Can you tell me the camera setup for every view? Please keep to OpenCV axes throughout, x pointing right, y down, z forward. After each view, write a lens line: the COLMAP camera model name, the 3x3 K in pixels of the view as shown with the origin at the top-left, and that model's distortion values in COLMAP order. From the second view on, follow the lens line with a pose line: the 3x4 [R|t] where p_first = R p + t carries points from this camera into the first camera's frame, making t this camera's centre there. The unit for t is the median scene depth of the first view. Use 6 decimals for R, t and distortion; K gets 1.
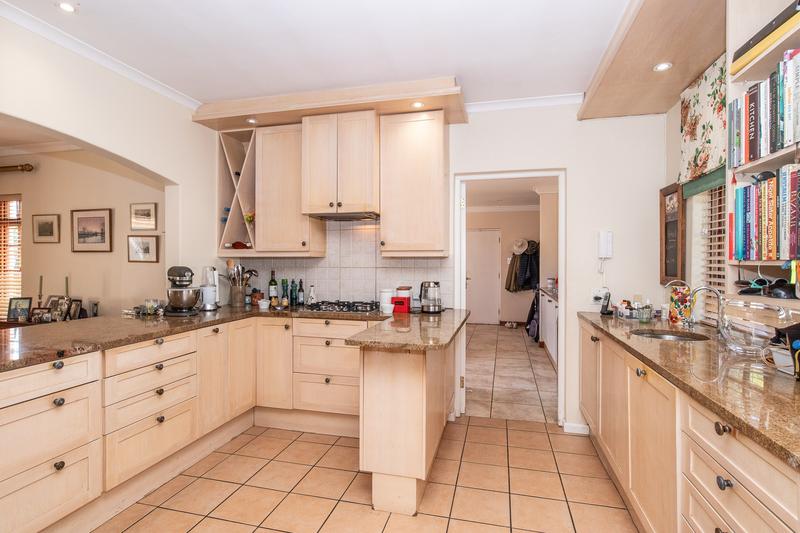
lens RADIAL K [[400.6, 0, 399.0], [0, 400.6, 265.9], [0, 0, 1]] dist [-0.000557, -0.000188]
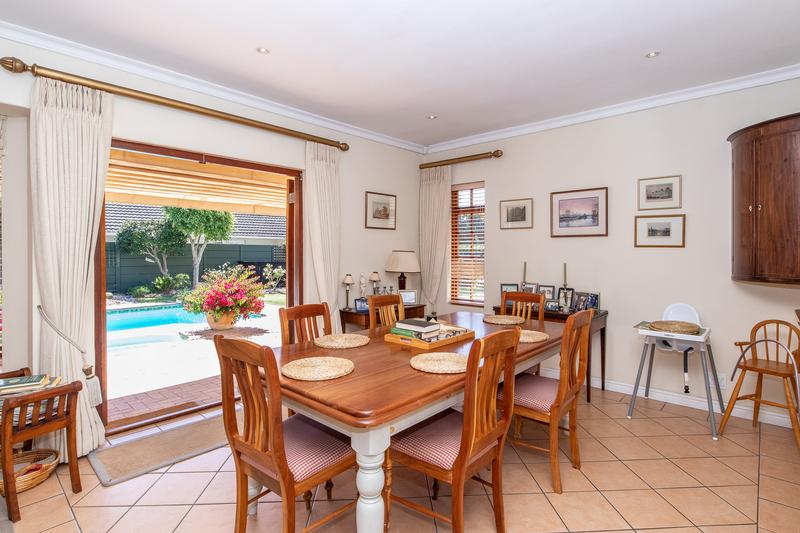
lens RADIAL K [[400.6, 0, 401.1], [0, 400.6, 262.0], [0, 0, 1]] dist [-0.000557, -0.000188]
pose [[0.887048, 0.011699, -0.461529, -0.697933], [-0.005534, 0.999876, 0.014709, 0.012307], [0.461644, -0.010493, 0.887003, -0.001193]]
